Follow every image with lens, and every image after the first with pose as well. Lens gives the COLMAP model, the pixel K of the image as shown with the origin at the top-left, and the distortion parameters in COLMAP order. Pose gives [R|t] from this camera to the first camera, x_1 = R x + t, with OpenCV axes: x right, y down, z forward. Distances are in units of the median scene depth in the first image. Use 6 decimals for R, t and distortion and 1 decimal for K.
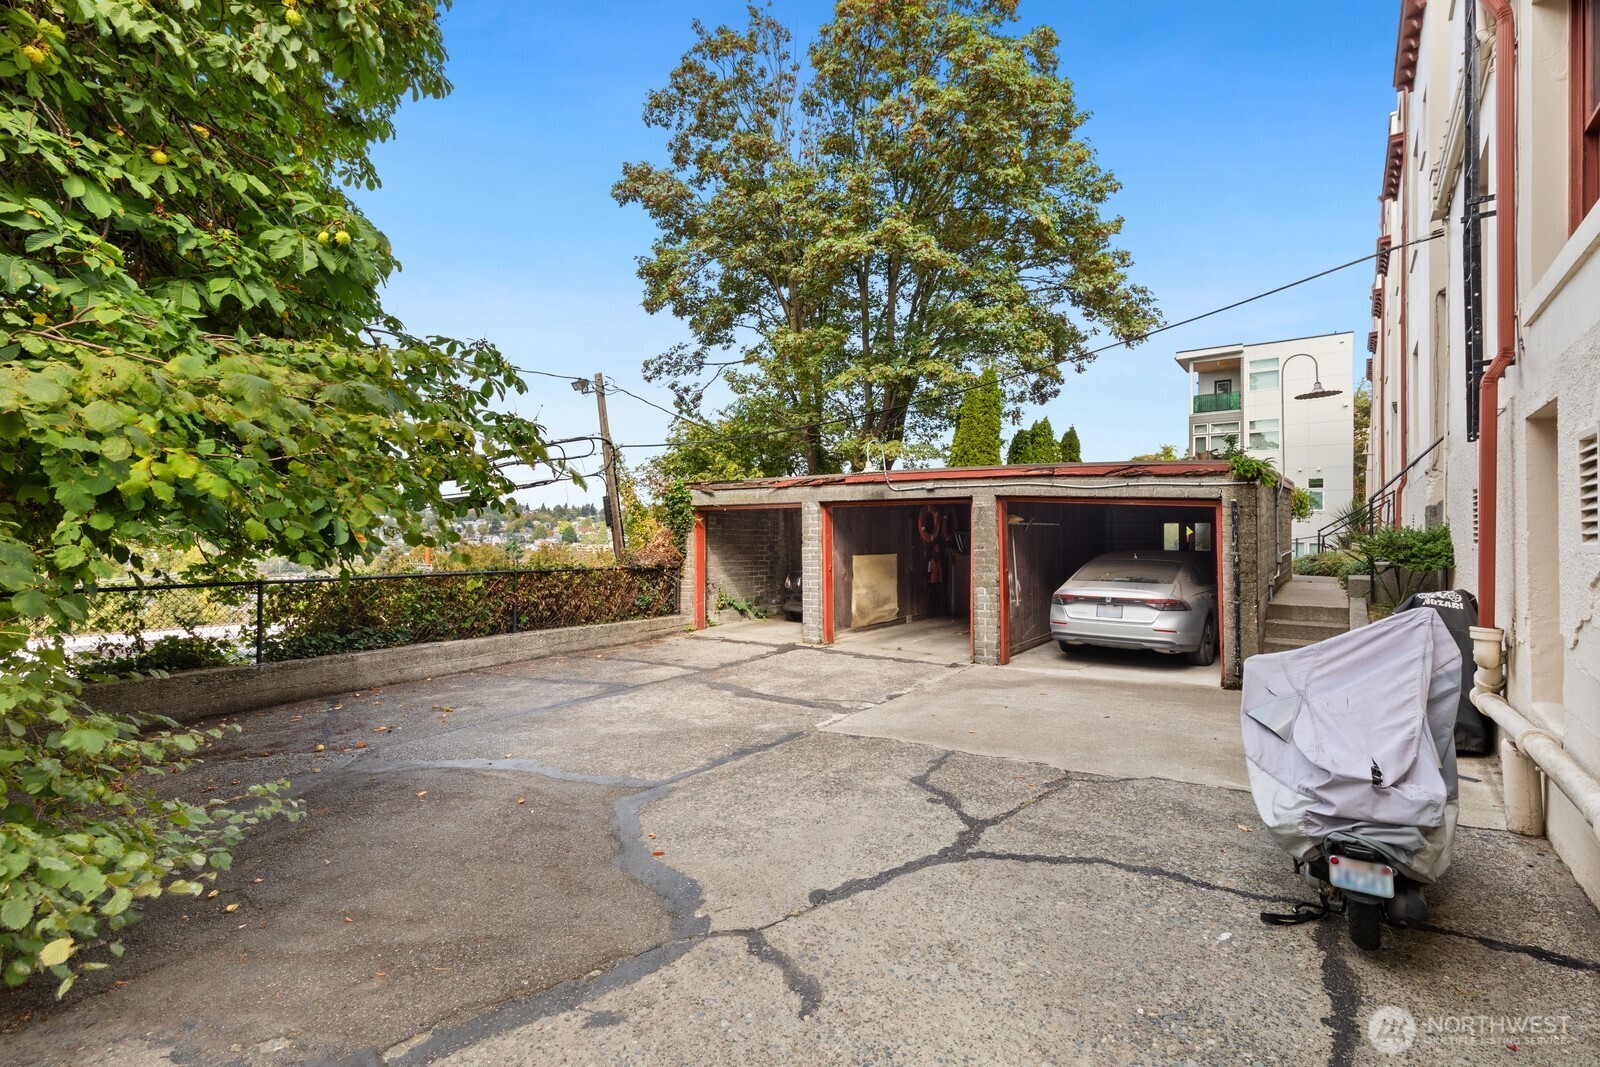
lens RADIAL K [[717.2, 0, 800.6], [0, 717.2, 530.1], [0, 0, 1]] dist [0.001517, -0.000828]
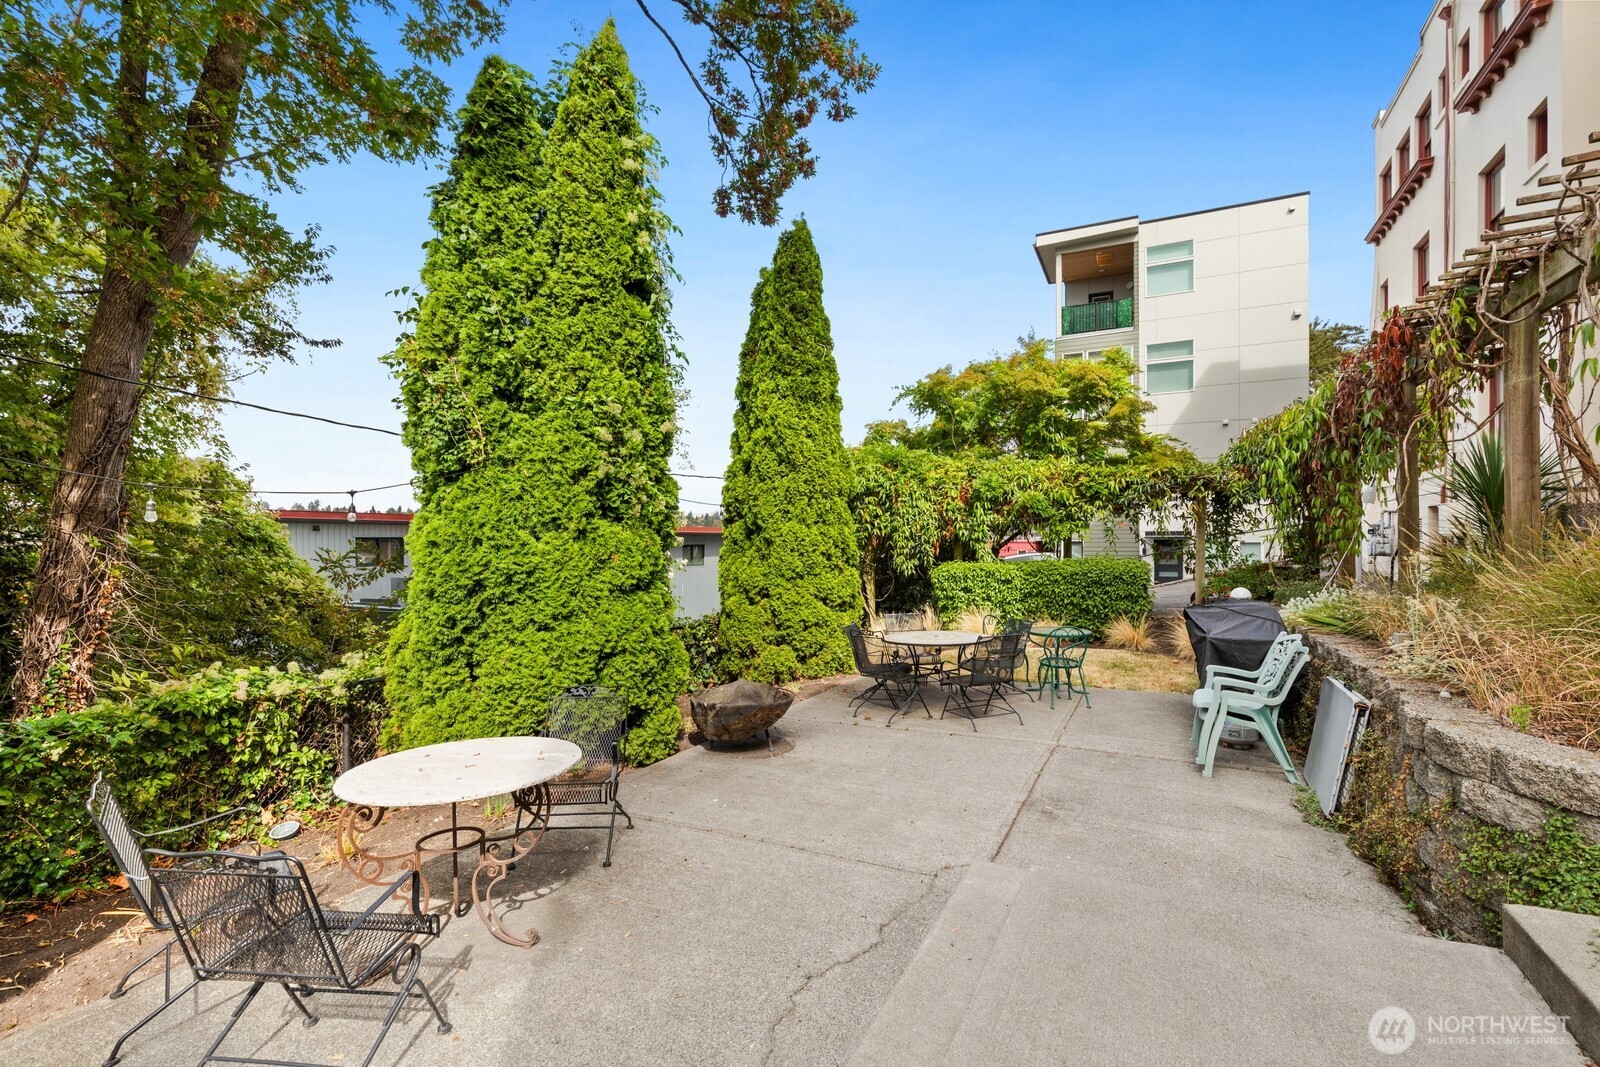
lens RADIAL K [[717.2, 0, 799.6], [0, 717.2, 537.9], [0, 0, 1]] dist [0.001517, -0.000828]
pose [[0.982075, -0.011422, 0.188146, 0.211511], [0.009854, 0.999909, 0.009264, 0.006413], [-0.188235, -0.007244, 0.982097, 0.445977]]
